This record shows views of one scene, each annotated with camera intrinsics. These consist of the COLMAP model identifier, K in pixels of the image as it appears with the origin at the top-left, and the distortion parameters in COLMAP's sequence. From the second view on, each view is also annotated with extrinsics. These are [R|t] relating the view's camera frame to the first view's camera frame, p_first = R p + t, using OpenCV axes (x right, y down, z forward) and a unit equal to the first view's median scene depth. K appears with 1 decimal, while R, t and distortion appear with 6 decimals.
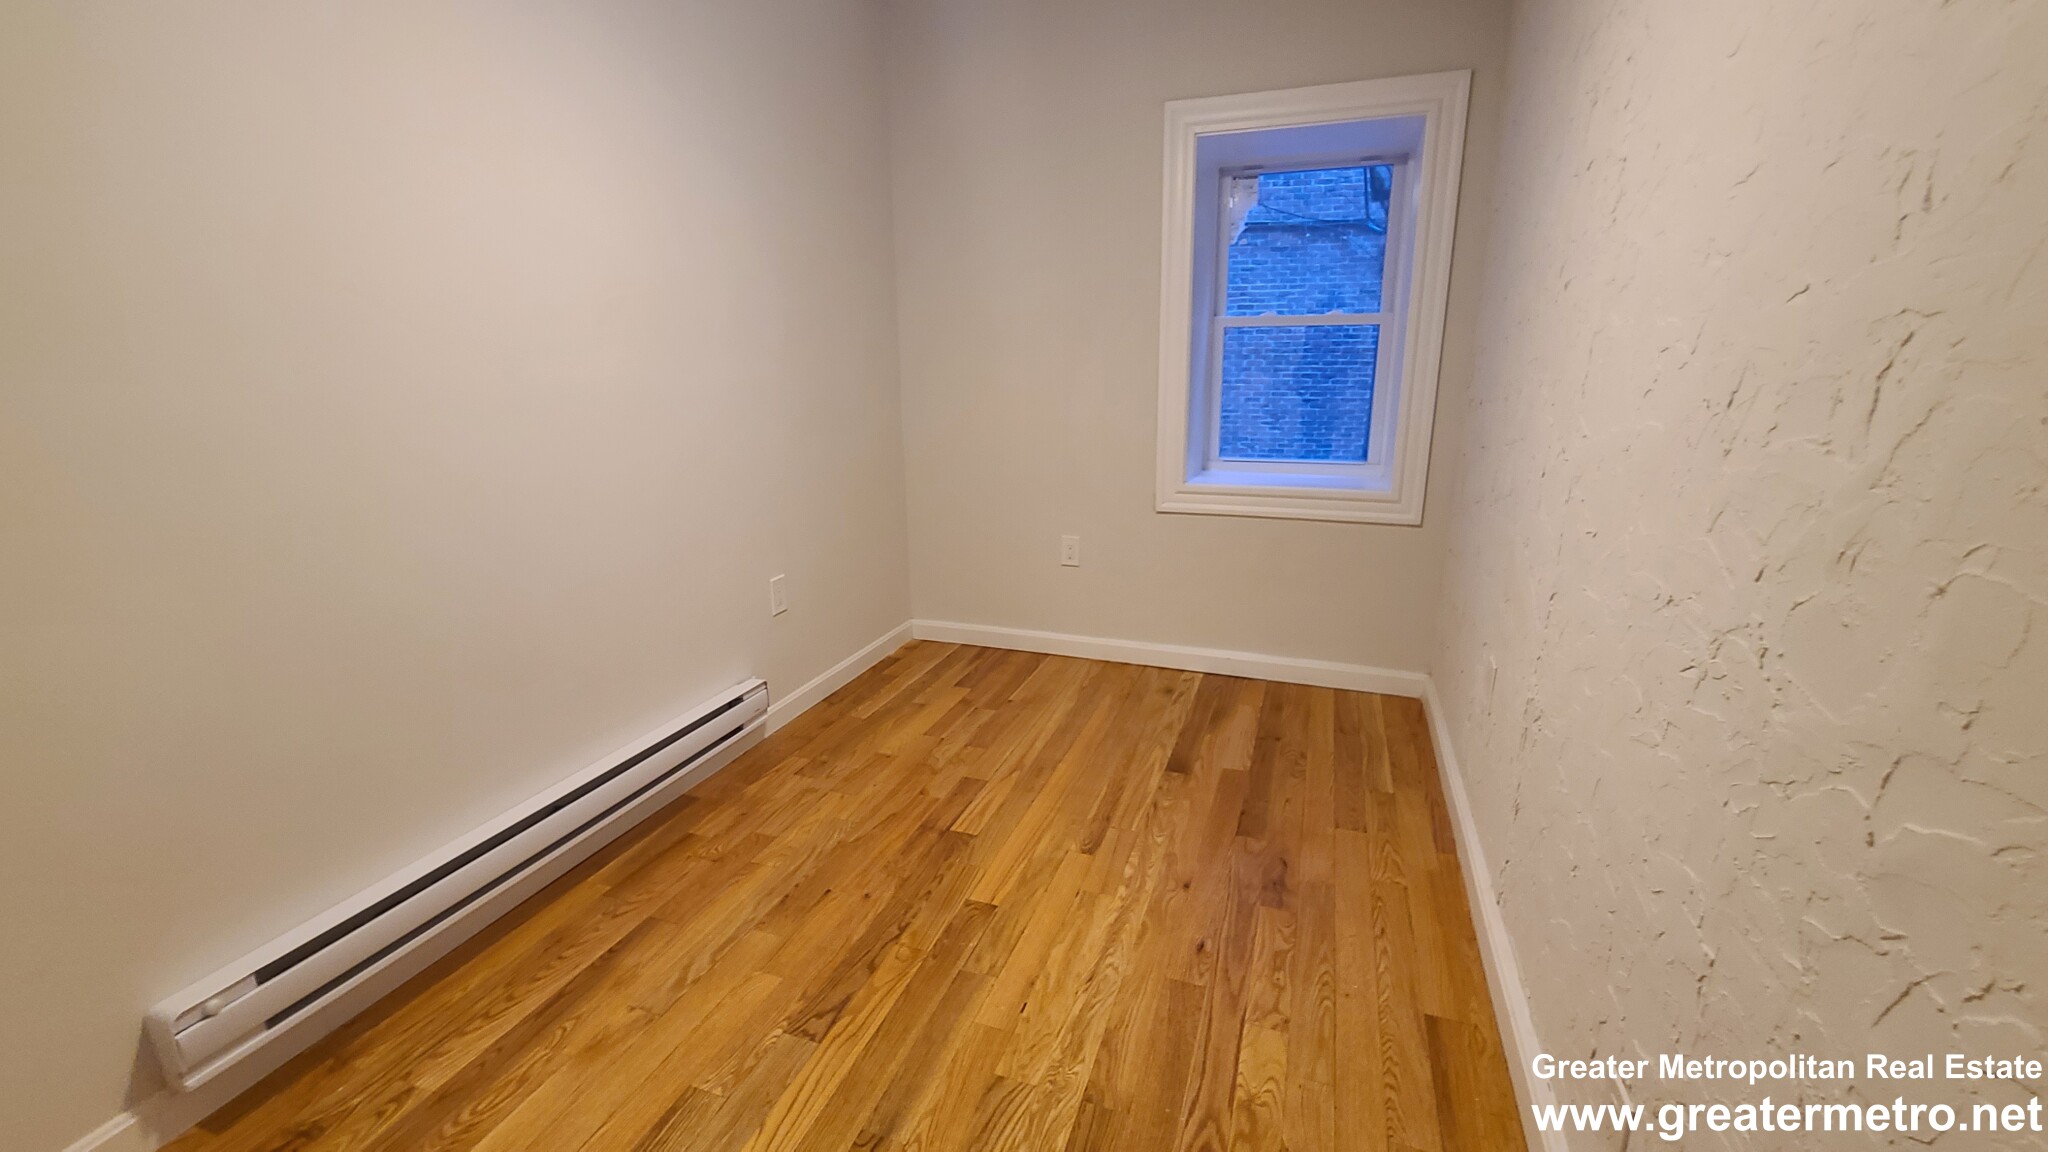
lens RADIAL K [[835.4, 0, 1037.5], [0, 835.4, 587.1], [0, 0, 1]] dist [-0.003346, -0.000484]
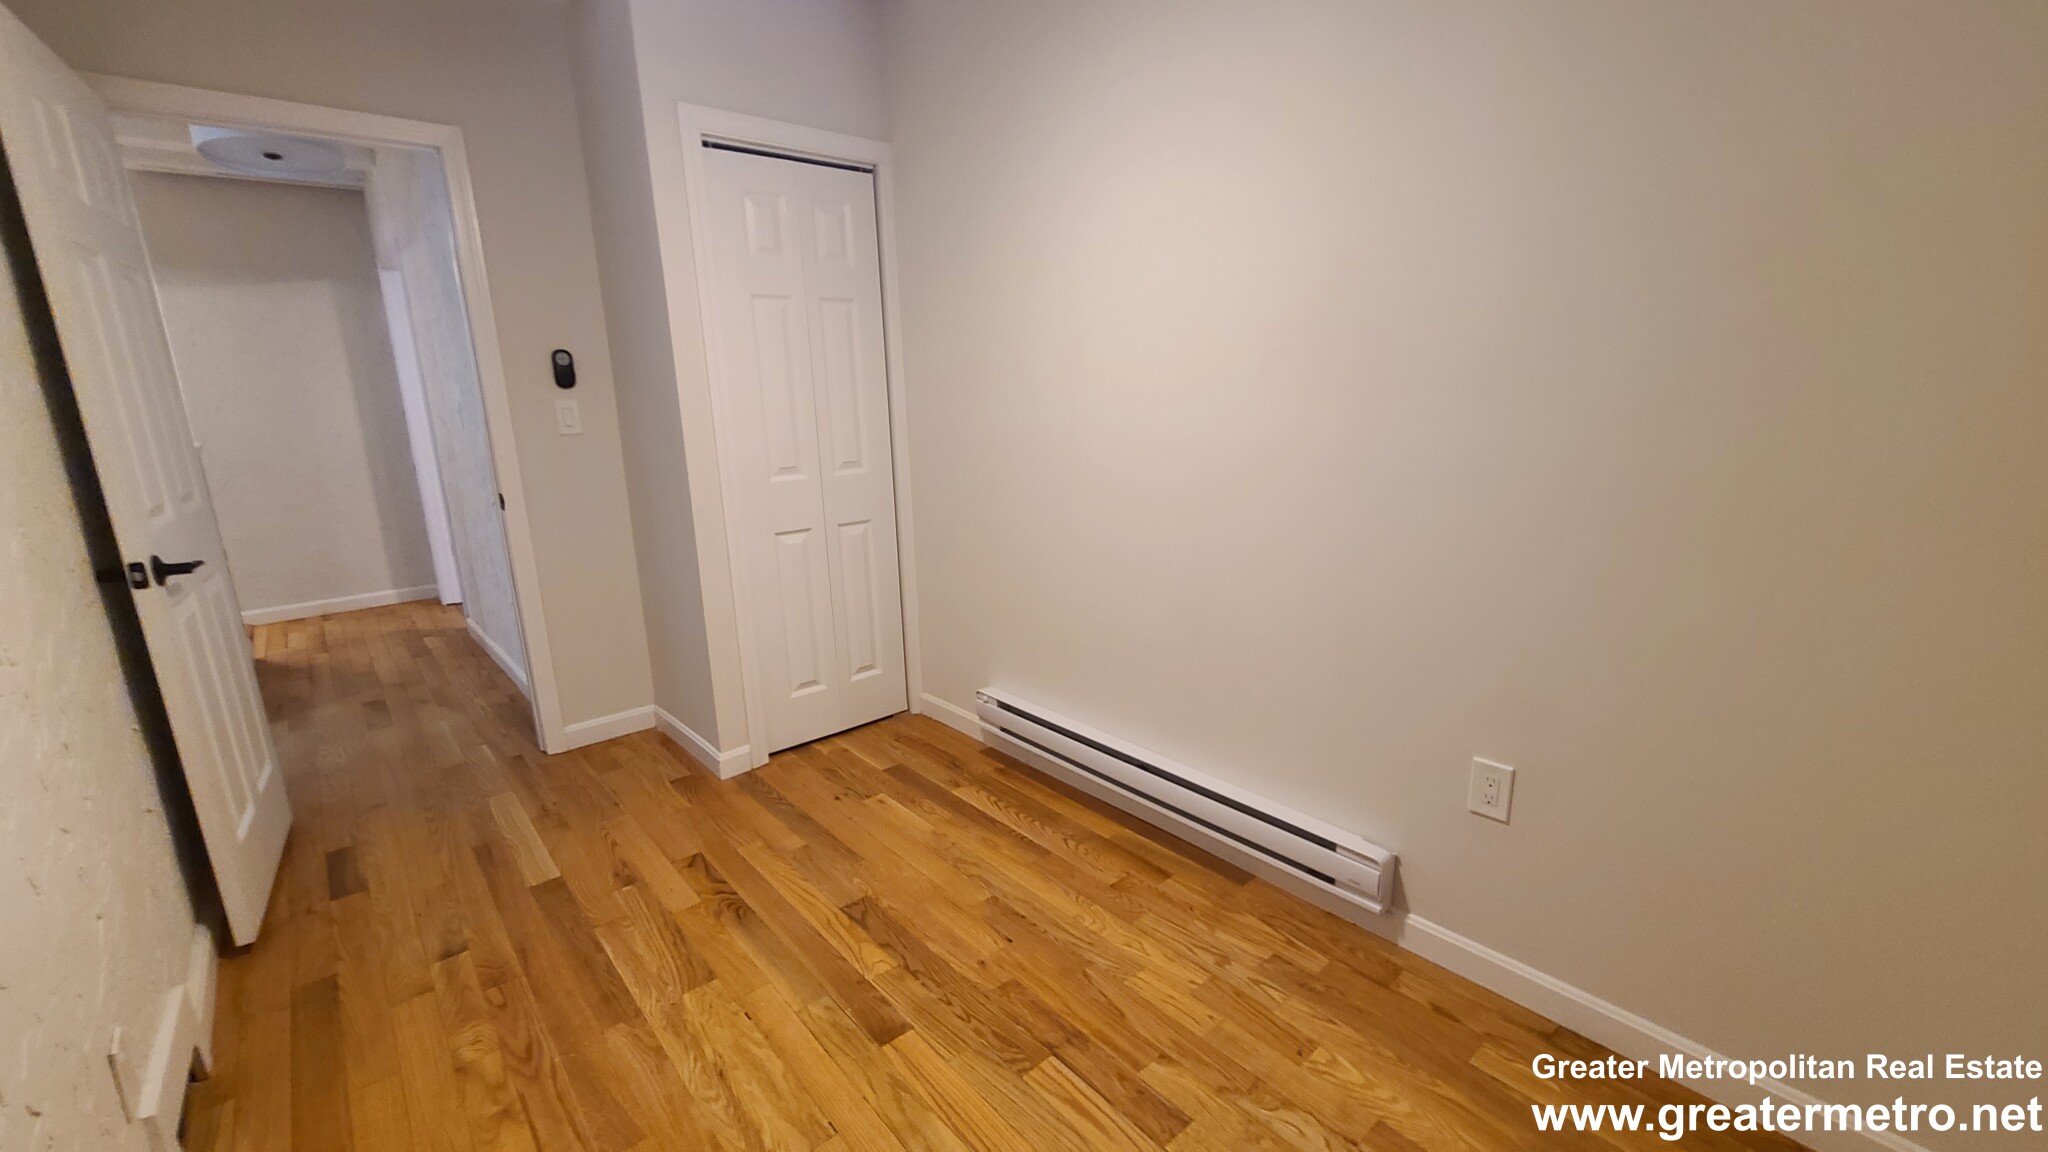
lens RADIAL K [[835.4, 0, 1037.5], [0, 835.4, 587.1], [0, 0, 1]] dist [-0.003346, -0.000484]
pose [[-0.492590, 0.223426, -0.841092, 0.531944], [-0.209770, 0.907502, 0.363920, -0.435459], [0.844602, 0.355699, -0.400158, 1.403259]]
